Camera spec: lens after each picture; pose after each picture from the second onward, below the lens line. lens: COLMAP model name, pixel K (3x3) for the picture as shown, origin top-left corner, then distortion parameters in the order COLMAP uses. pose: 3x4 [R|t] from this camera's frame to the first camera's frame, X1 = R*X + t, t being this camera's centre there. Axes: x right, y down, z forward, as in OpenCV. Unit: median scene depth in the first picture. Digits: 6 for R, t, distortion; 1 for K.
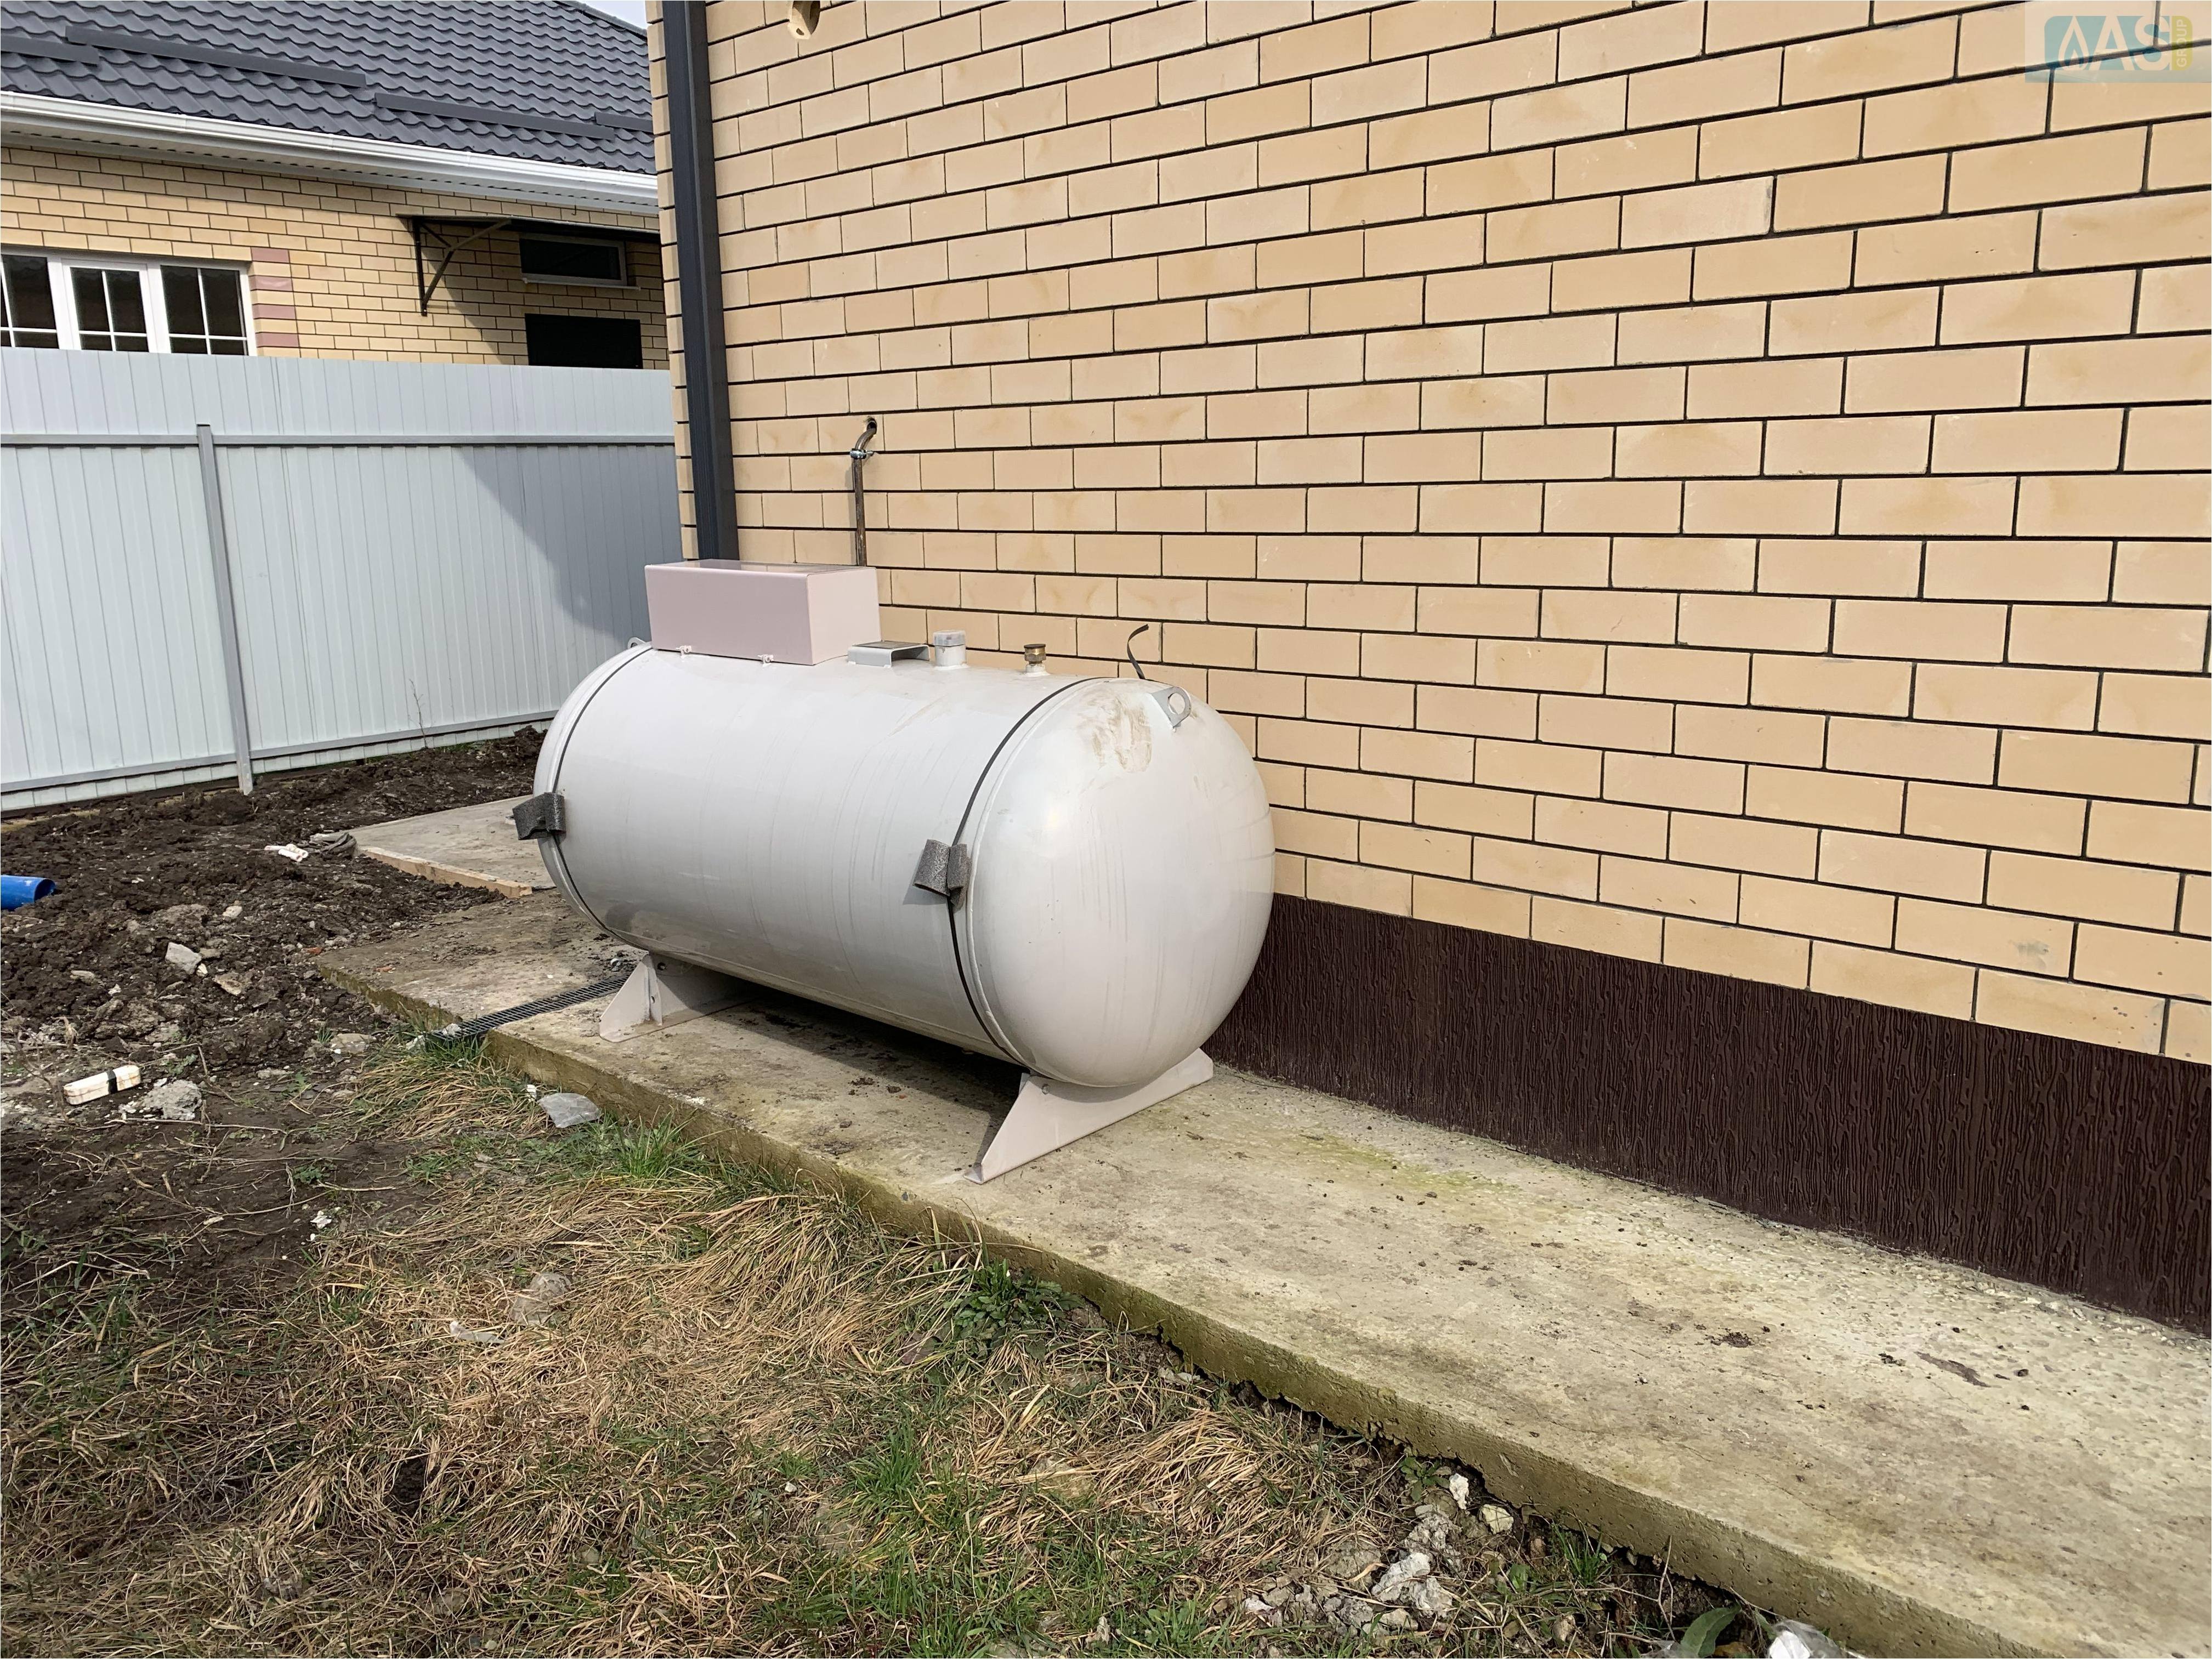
lens RADIAL K [[1693.7, 0, 1085.0], [0, 1693.7, 820.4], [0, 0, 1]] dist [0.021479, -0.012924]
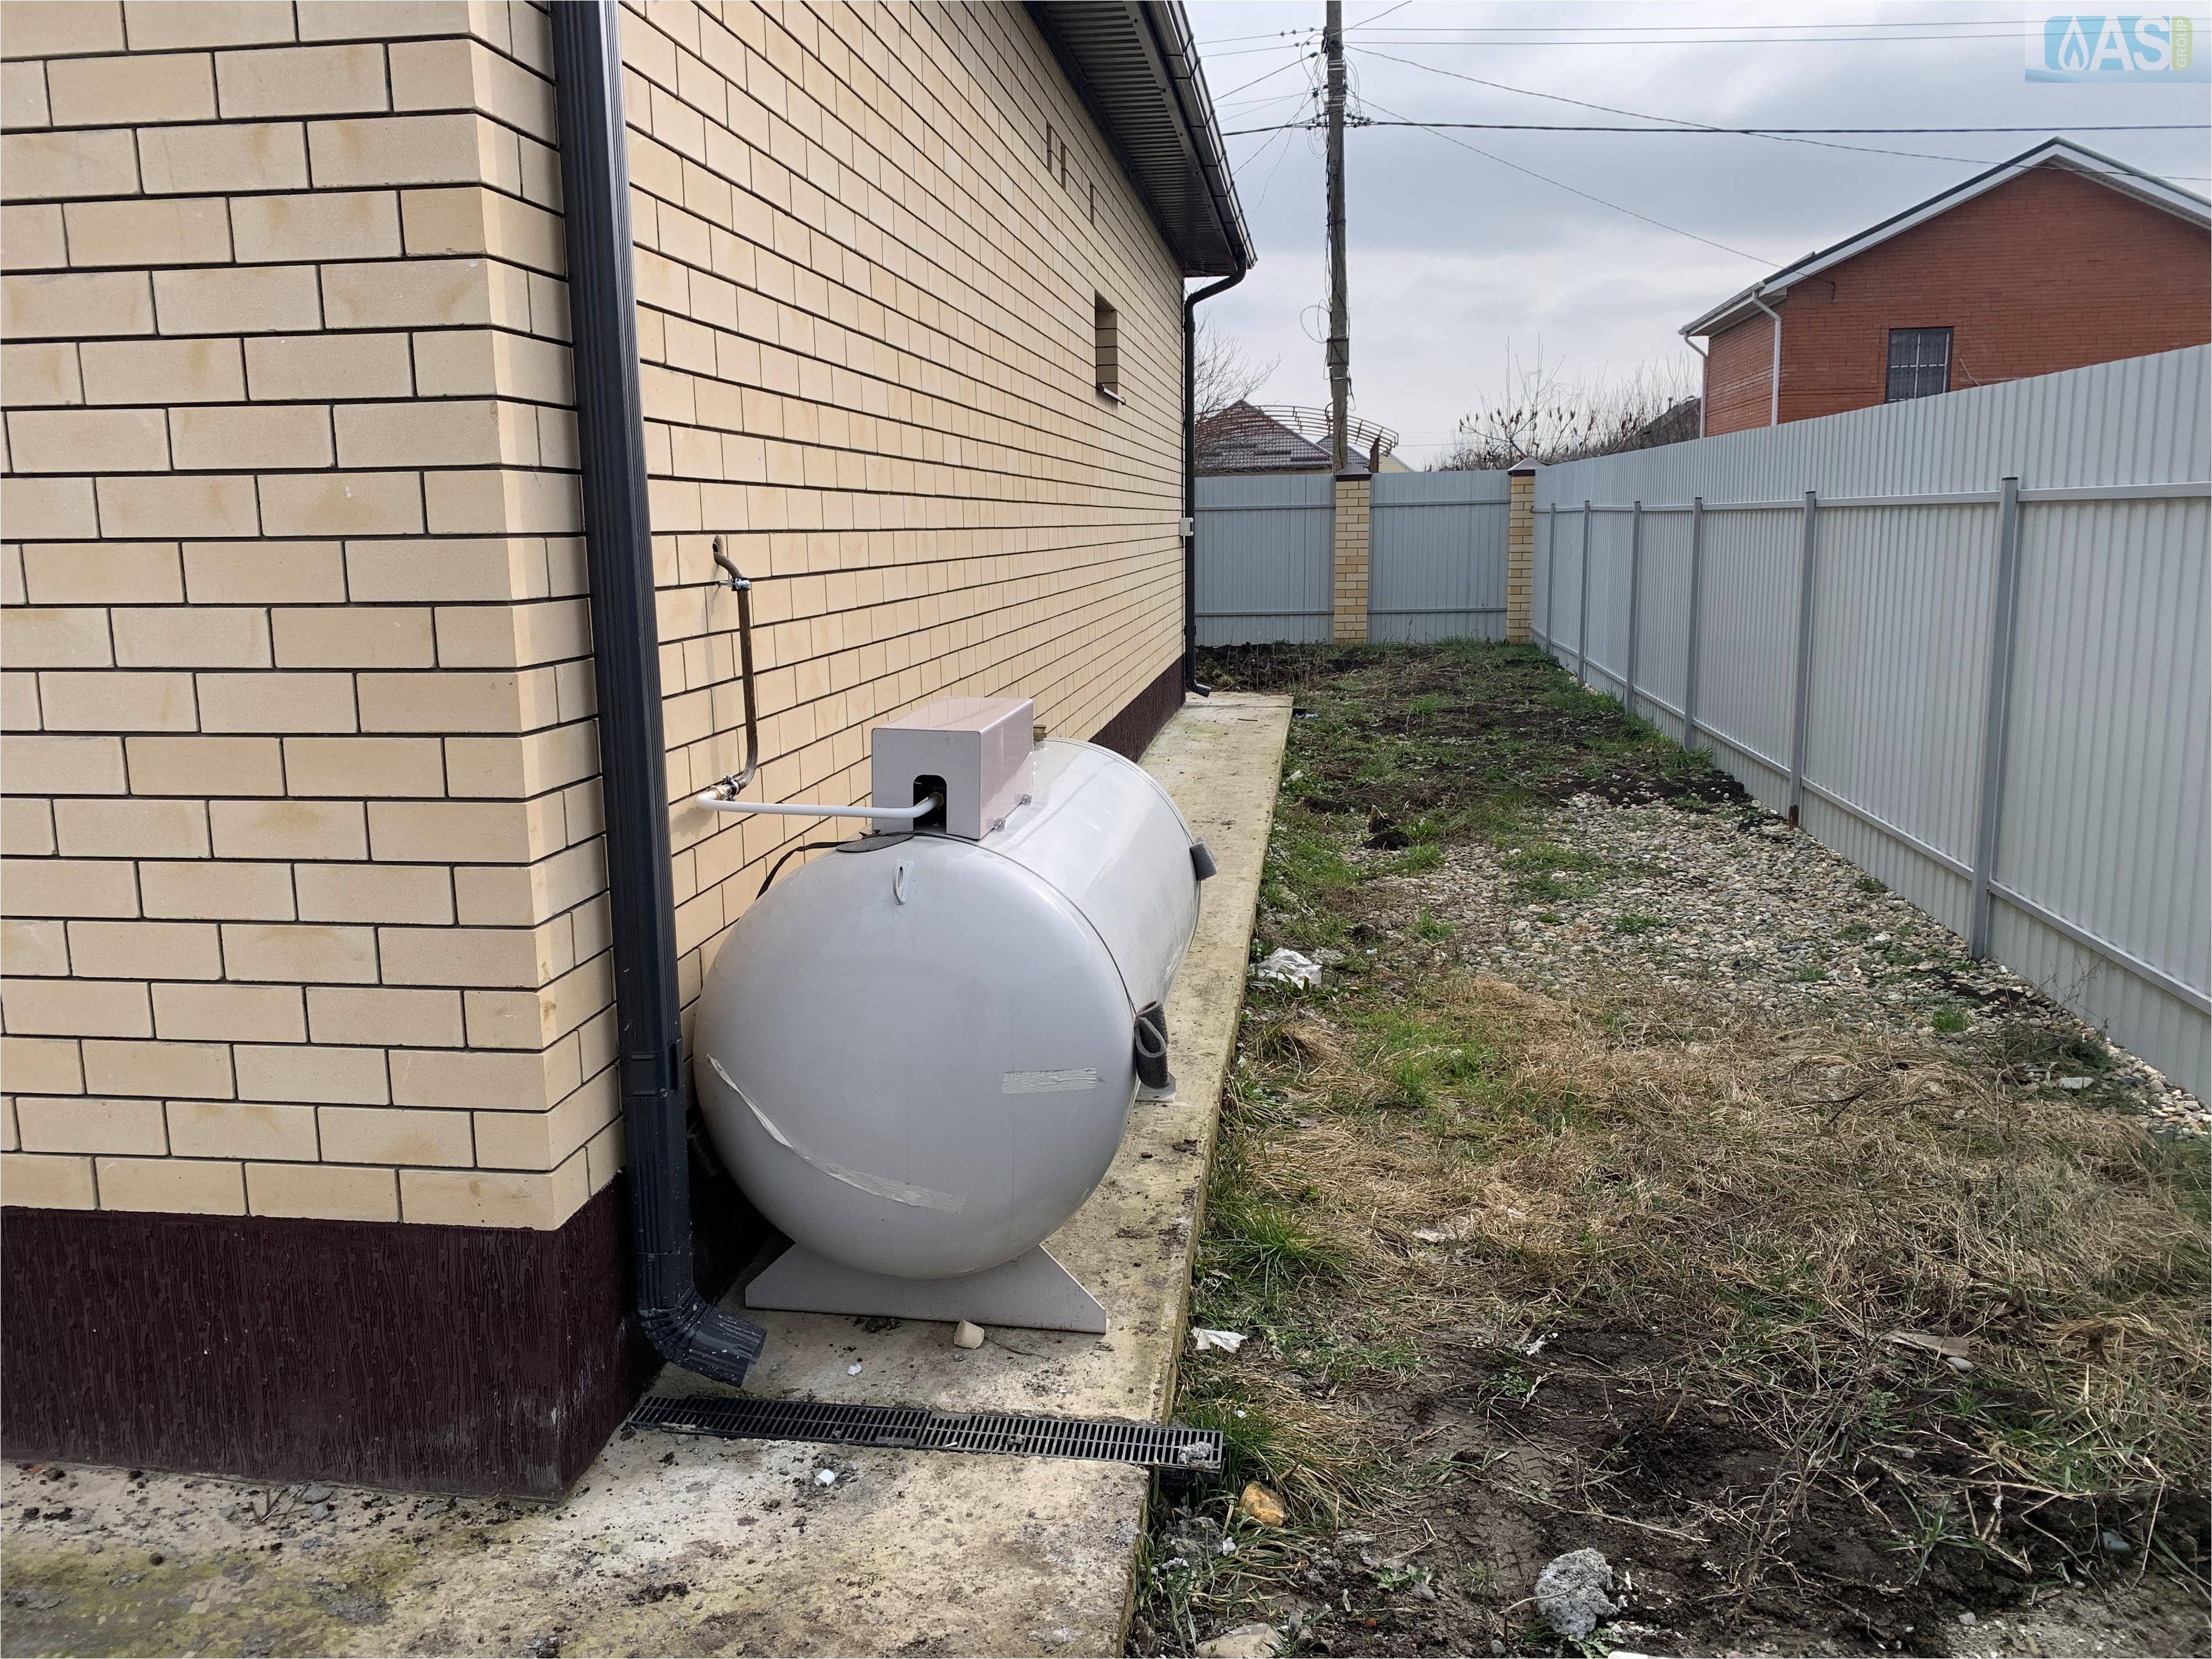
lens RADIAL K [[1693.7, 0, 1085.0], [0, 1693.7, 820.4], [0, 0, 1]] dist [0.021479, -0.012924]
pose [[-0.564089, -0.111411, 0.818163, -0.806092], [0.195468, 0.944675, 0.263405, -0.268257], [-0.802244, 0.308508, -0.511104, 1.216882]]
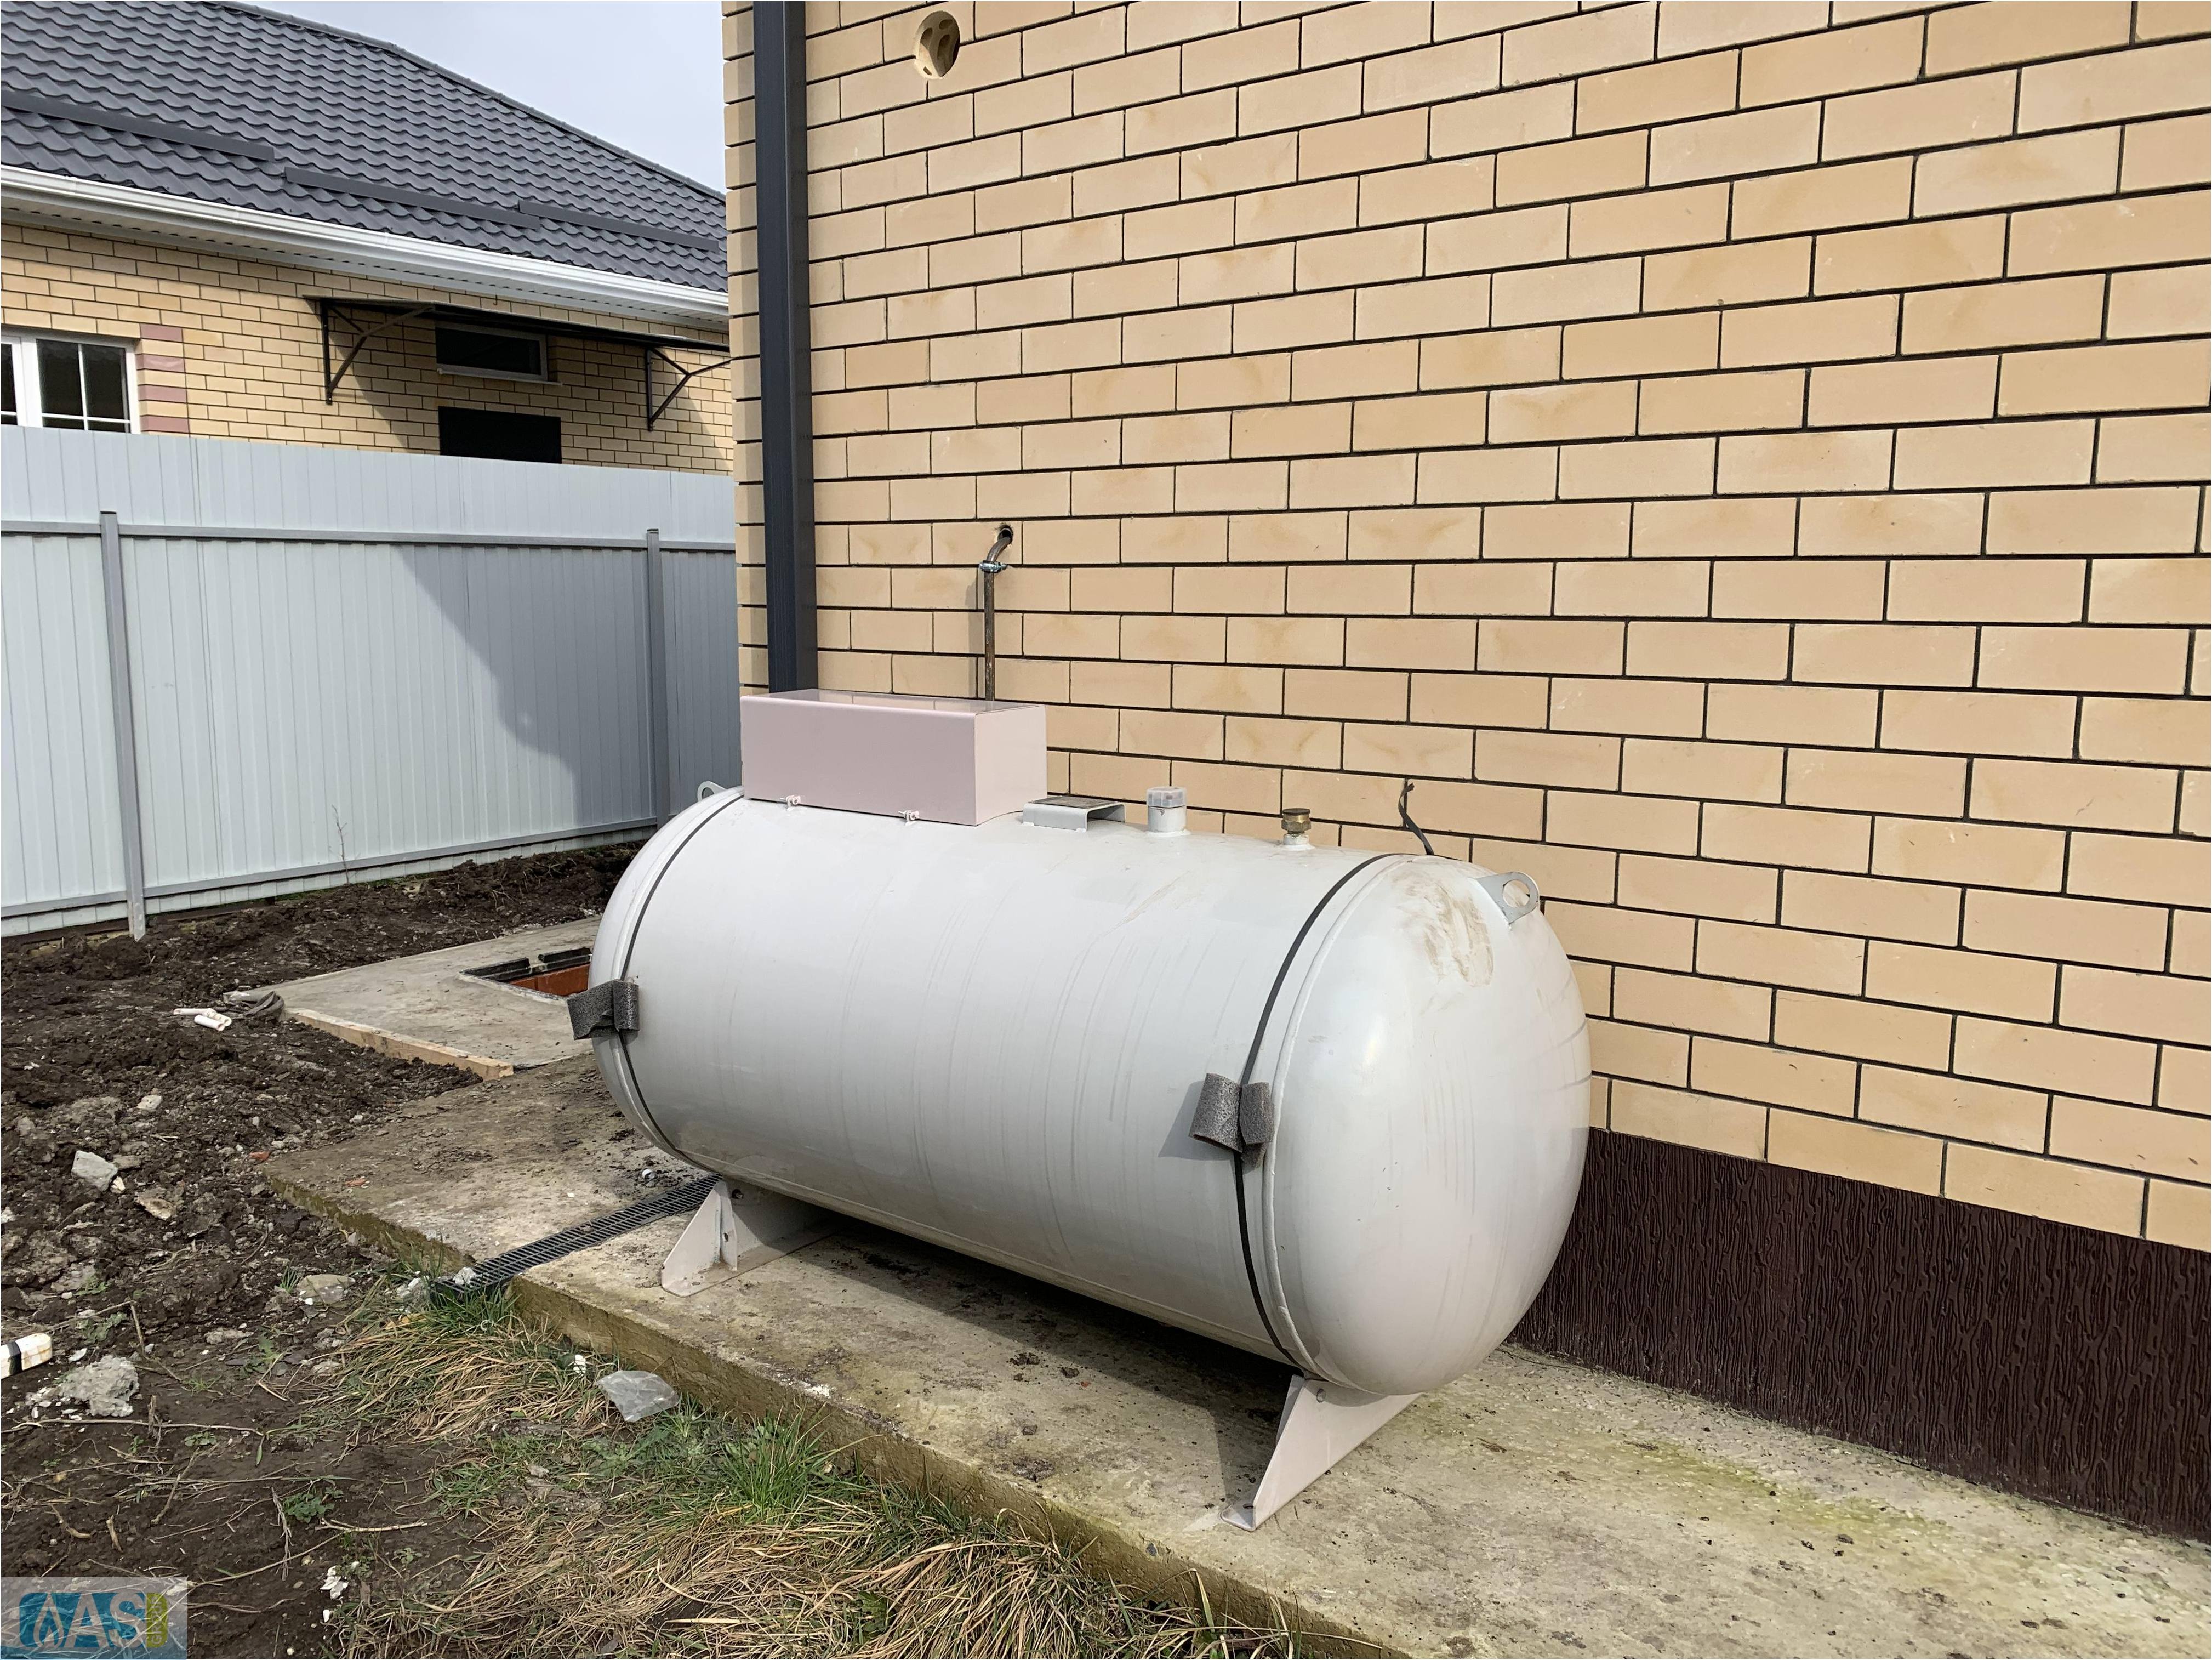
lens RADIAL K [[1694.1, 0, 1085.0], [0, 1694.1, 820.9], [0, 0, 1]] dist [0.021479, -0.012924]
pose [[0.996423, 0.014189, 0.083304, -0.146459], [-0.008605, 0.997715, -0.067010, -0.034605], [-0.084065, 0.066054, 0.994269, 0.169433]]
